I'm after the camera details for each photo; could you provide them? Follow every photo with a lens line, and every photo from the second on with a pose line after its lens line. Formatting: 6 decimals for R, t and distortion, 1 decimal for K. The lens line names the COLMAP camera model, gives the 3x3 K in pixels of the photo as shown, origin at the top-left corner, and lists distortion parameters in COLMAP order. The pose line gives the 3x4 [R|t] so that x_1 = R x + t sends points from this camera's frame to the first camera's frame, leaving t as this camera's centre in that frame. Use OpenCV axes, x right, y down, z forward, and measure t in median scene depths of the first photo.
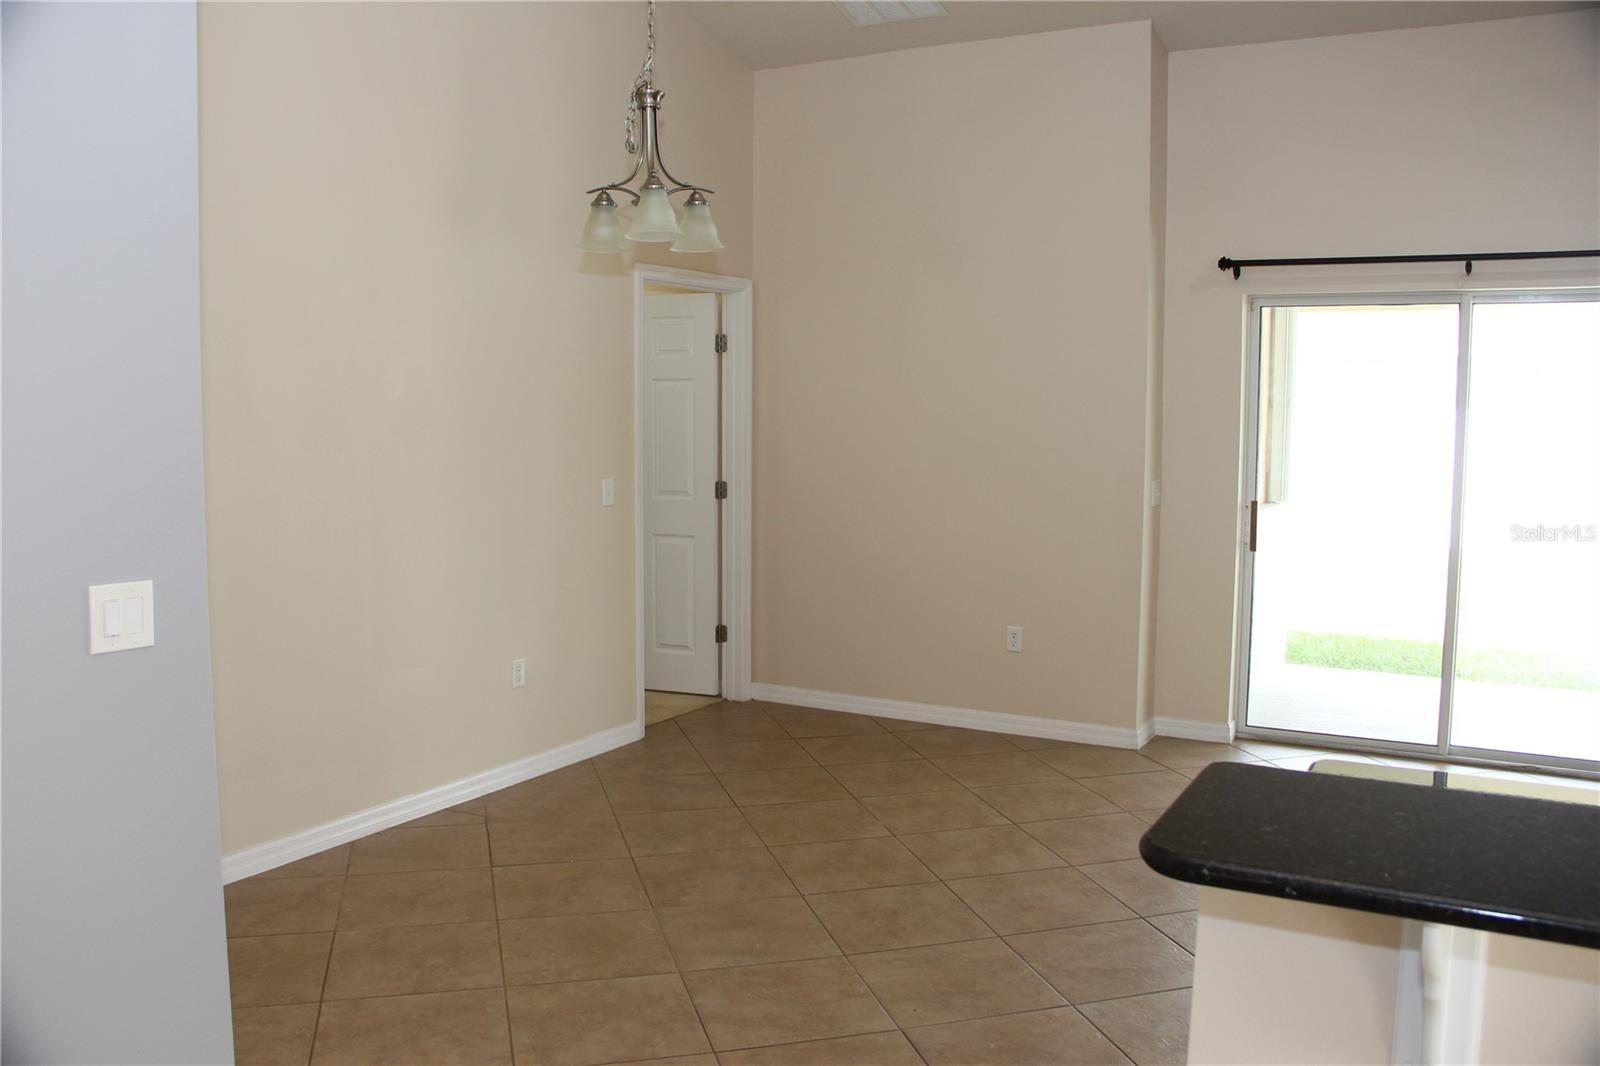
lens RADIAL K [[1326.8, 0, 800.0], [0, 1326.8, 533.0], [0, 0, 1]] dist [-0.179373, 0.153022]
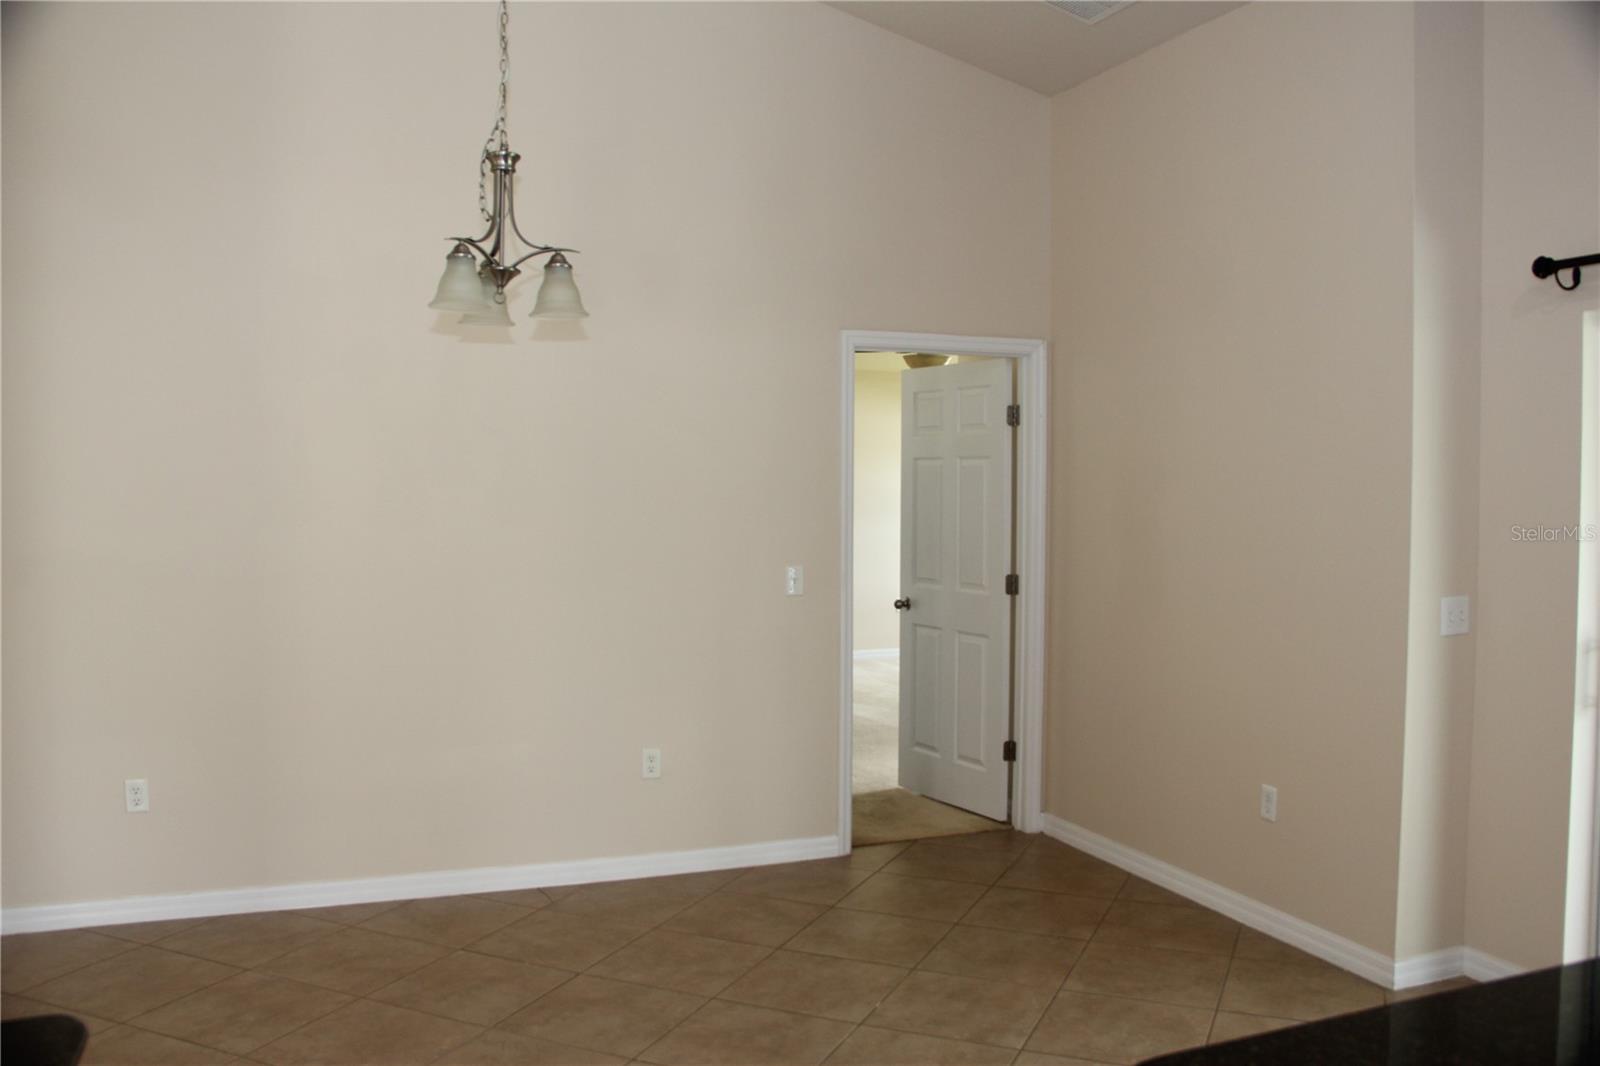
lens RADIAL K [[1326.8, 0, 800.0], [0, 1326.8, 533.0], [0, 0, 1]] dist [-0.179373, 0.153022]
pose [[0.776536, 0.020148, -0.629750, 0.473136], [-0.058915, 0.997431, -0.040736, -0.028792], [0.627312, 0.068735, 0.775729, 0.308461]]
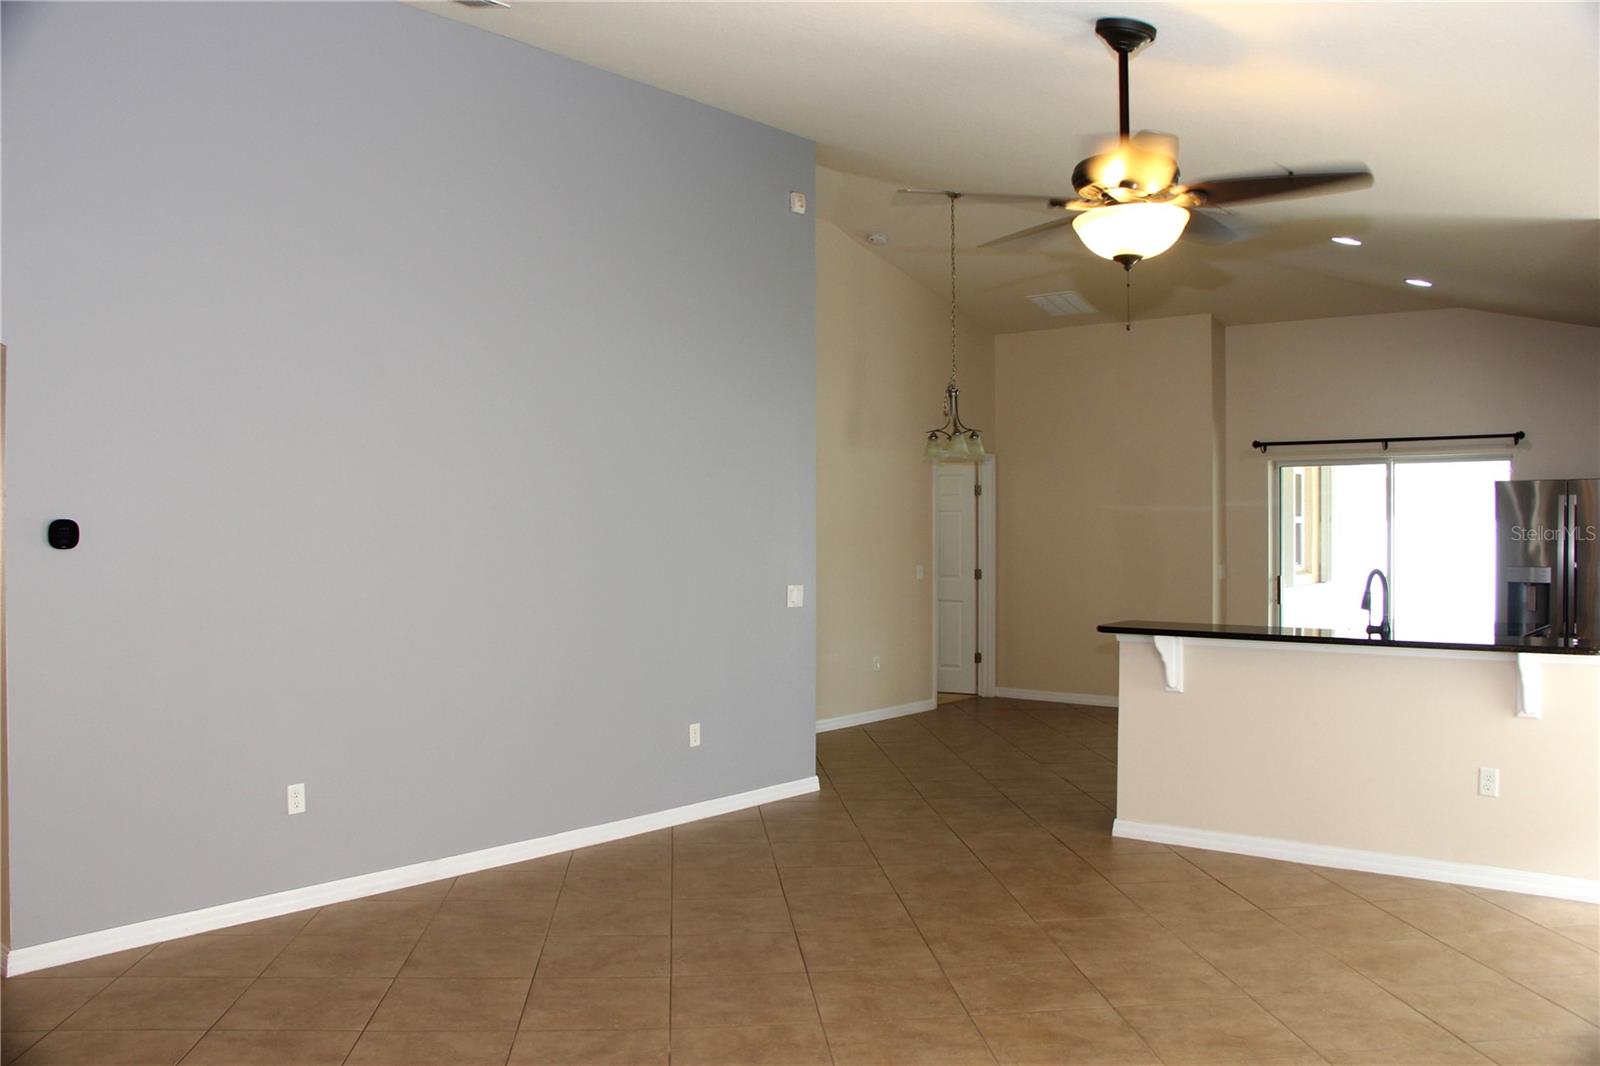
lens RADIAL K [[1326.8, 0, 800.0], [0, 1326.8, 533.0], [0, 0, 1]] dist [-0.179373, 0.153022]
pose [[0.985152, -0.006425, -0.171561, 0.010626], [-0.008808, 0.996092, -0.087877, 0.086288], [0.171456, 0.088084, 0.981246, -0.944115]]
